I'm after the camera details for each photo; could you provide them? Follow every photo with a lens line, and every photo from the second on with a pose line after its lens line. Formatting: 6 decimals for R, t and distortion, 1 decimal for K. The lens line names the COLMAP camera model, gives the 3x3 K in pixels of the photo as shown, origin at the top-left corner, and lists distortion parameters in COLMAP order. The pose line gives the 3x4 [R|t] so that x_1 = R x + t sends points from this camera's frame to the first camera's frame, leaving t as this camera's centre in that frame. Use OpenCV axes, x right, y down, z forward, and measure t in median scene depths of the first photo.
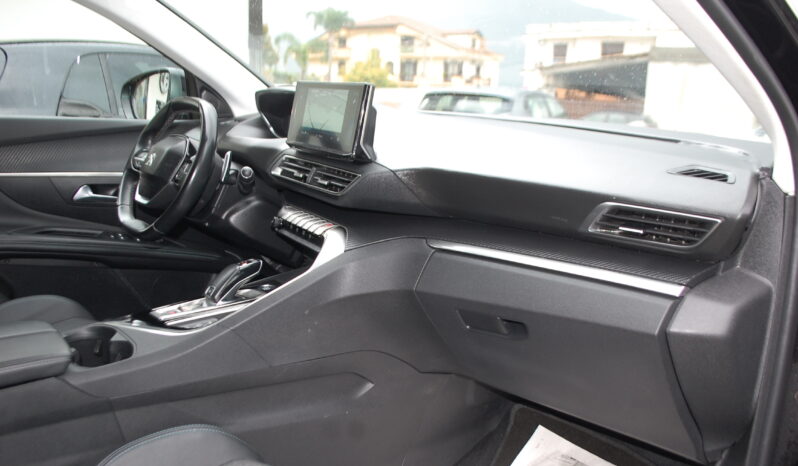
lens RADIAL K [[753.6, 0, 399.0], [0, 753.6, 233.0], [0, 0, 1]] dist [-0.054391, -0.004797]
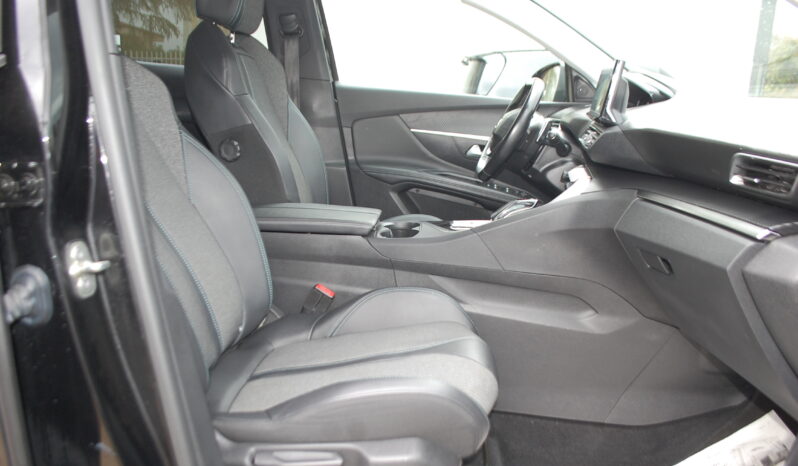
lens RADIAL K [[800.8, 0, 399.0], [0, 800.8, 233.0], [0, 0, 1]] dist [-0.000832, -0.003764]
pose [[0.667726, 0.128746, -0.733189, 0.728066], [-0.181675, 0.983332, 0.007217, 0.136318], [0.721898, 0.128383, 0.679987, -0.102767]]
